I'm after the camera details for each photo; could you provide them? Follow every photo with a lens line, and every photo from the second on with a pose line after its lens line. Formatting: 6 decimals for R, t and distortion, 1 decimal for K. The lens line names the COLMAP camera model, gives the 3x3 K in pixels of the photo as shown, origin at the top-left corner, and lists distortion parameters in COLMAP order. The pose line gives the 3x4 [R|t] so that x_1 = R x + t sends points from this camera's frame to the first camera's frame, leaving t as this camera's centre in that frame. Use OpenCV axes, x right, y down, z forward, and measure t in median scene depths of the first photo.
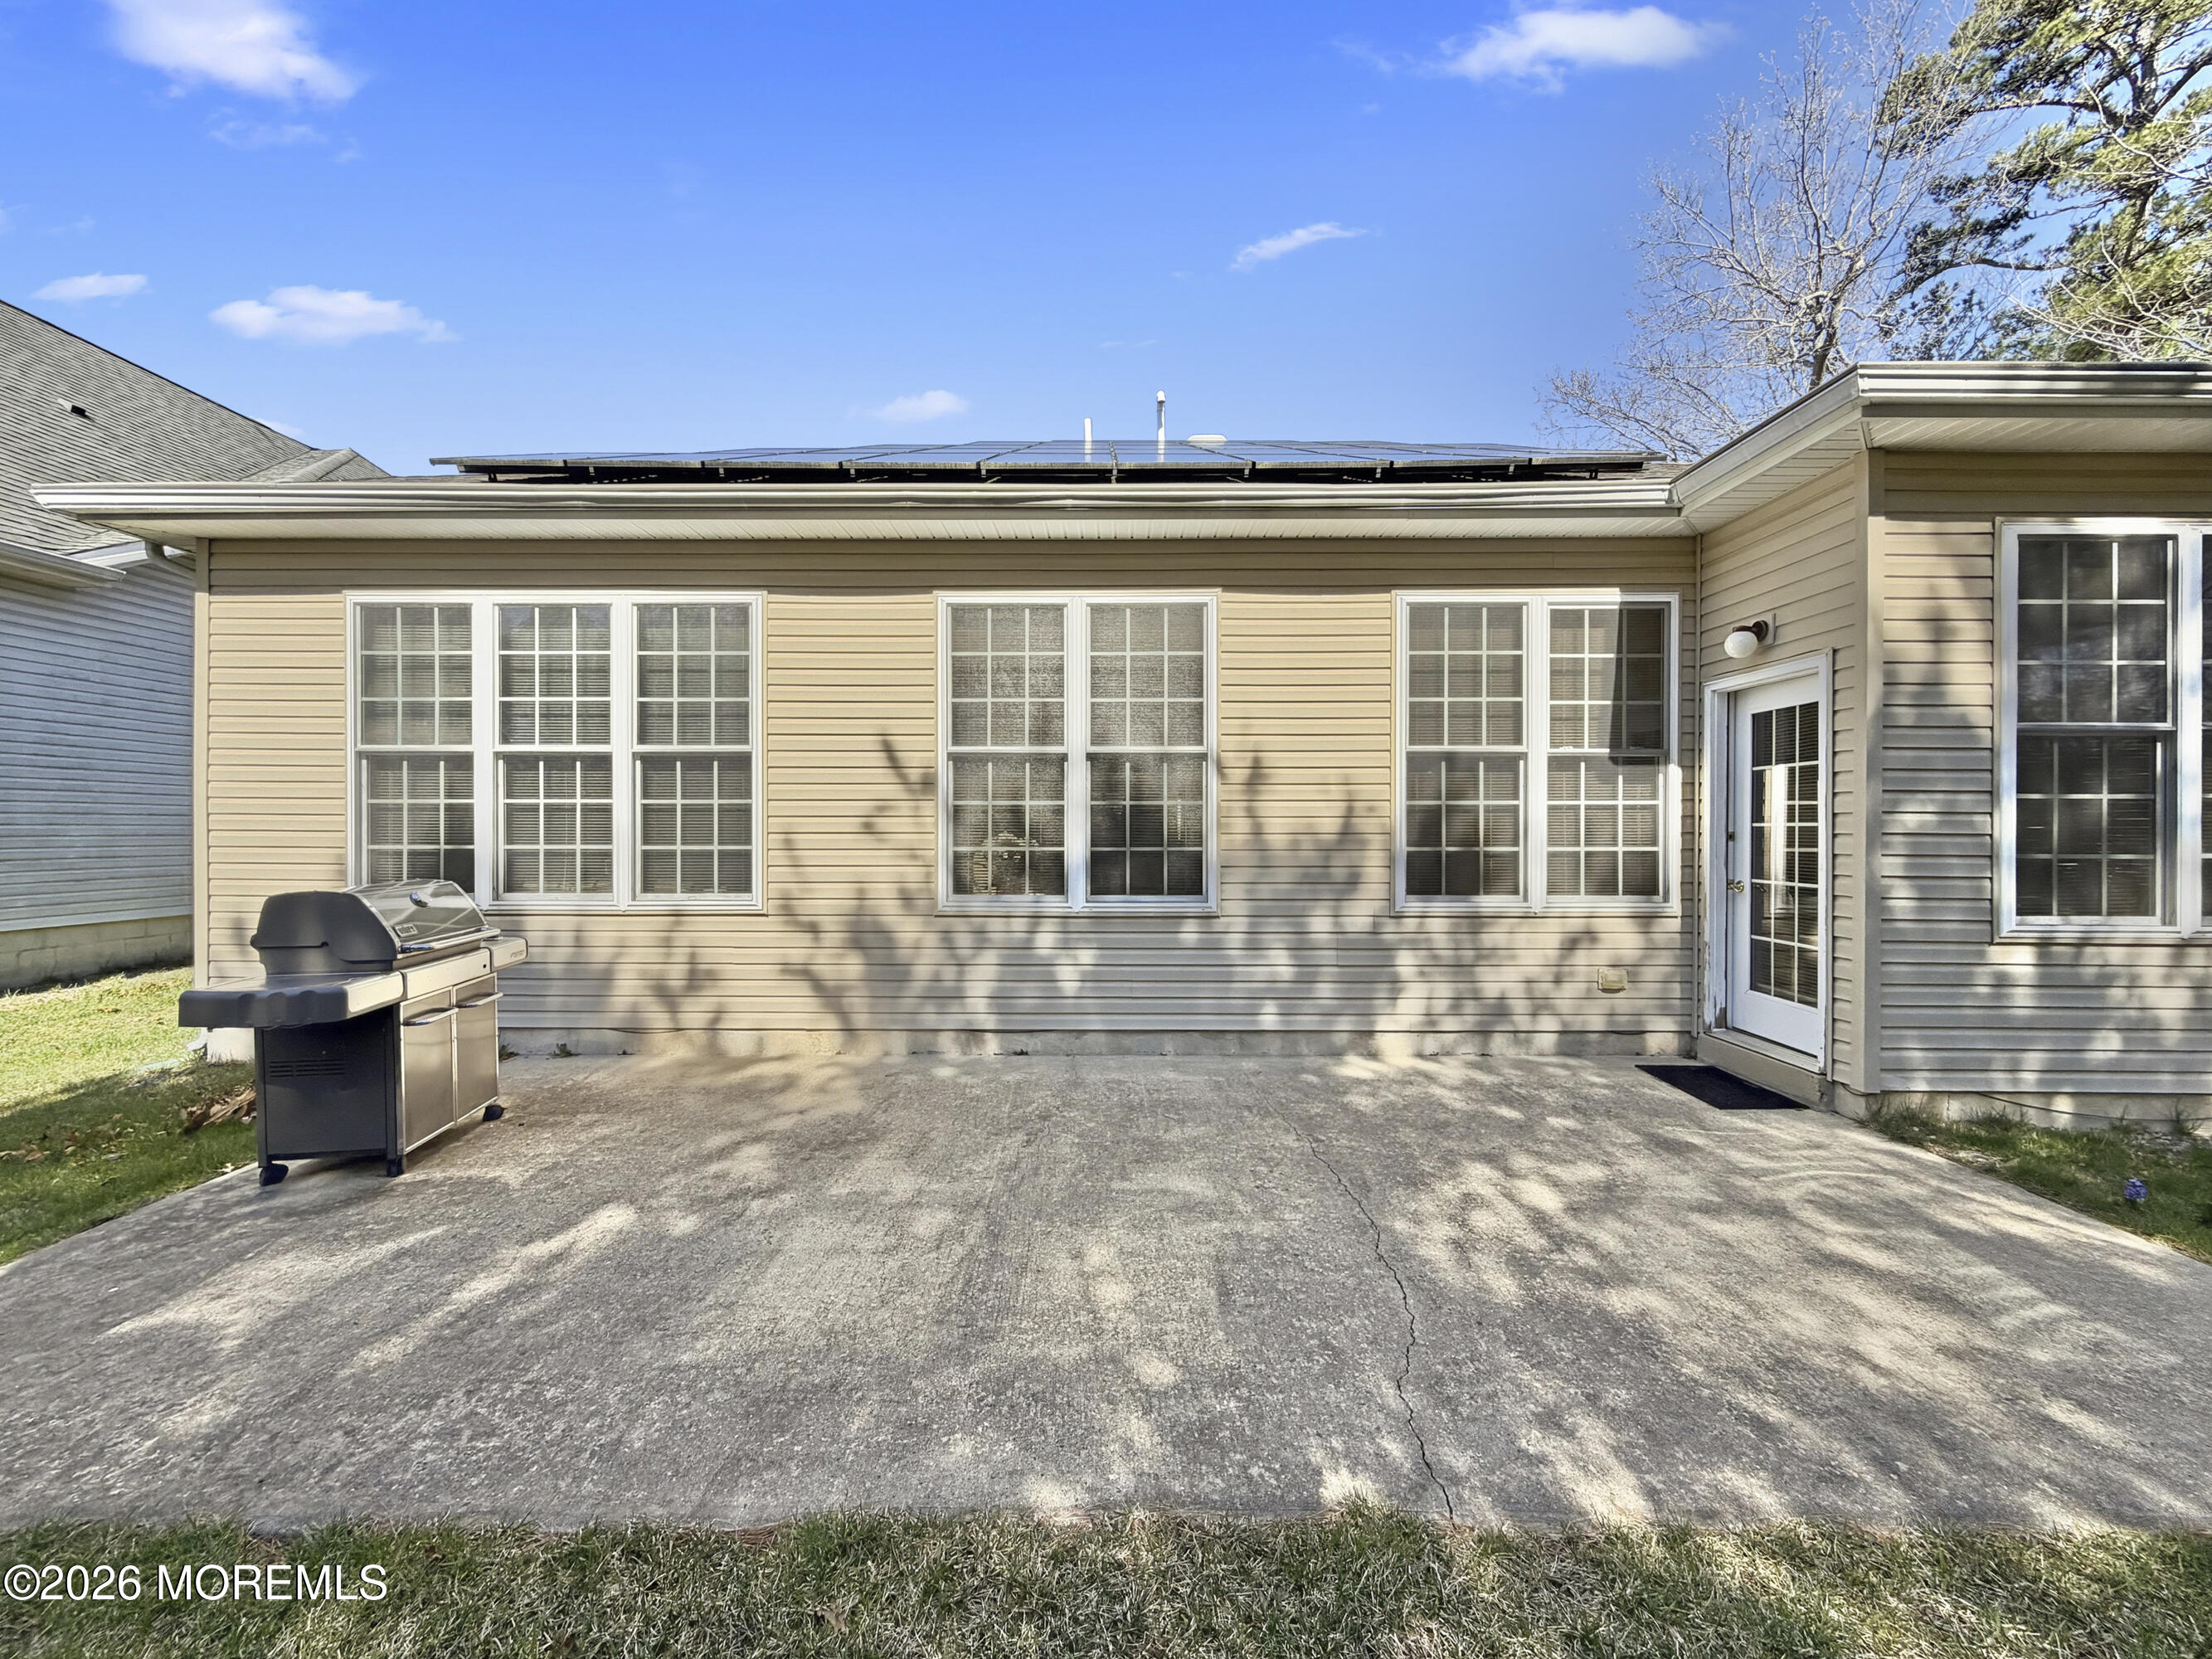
lens RADIAL K [[893.0, 0, 1074.3], [0, 893.0, 835.9], [0, 0, 1]] dist [-0.005993, 0.001103]
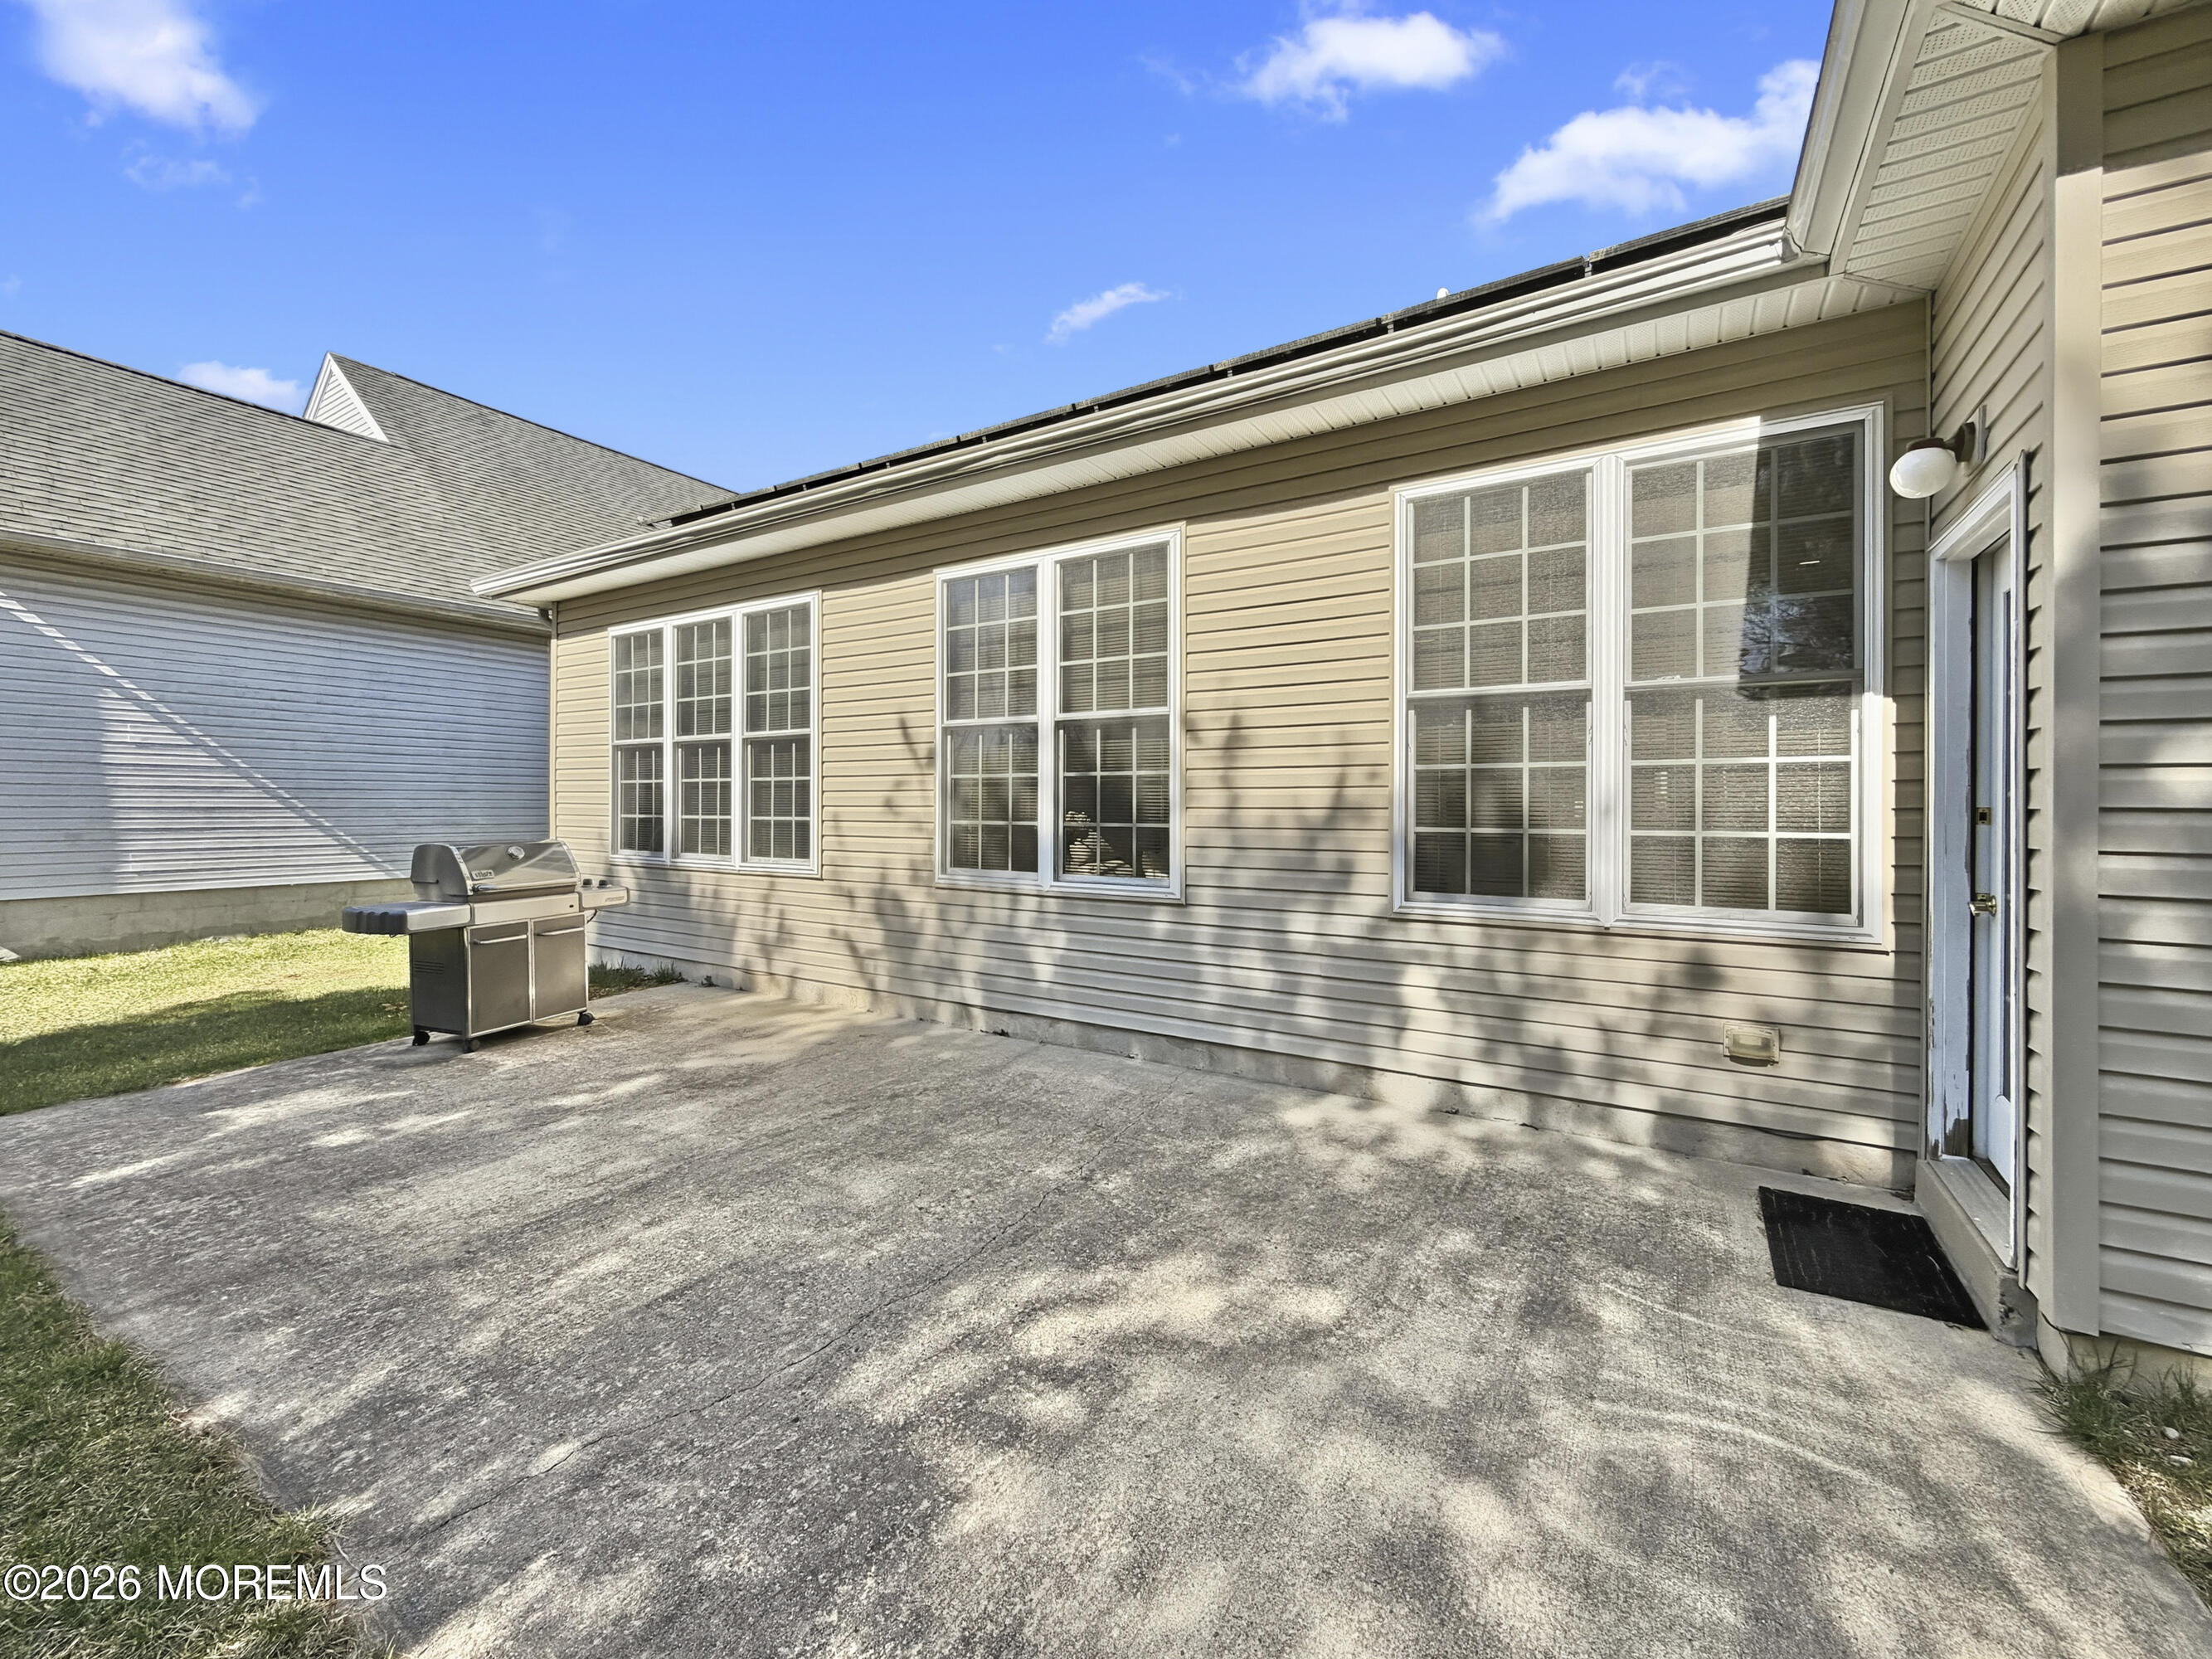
lens RADIAL K [[893.0, 0, 1106.7], [0, 893.0, 810.9], [0, 0, 1]] dist [-0.005993, 0.001103]
pose [[0.854681, 0.004924, -0.519129, 0.544260], [-0.008279, 0.999957, -0.004144, 0.004392], [0.519087, 0.007840, 0.854686, 0.232013]]
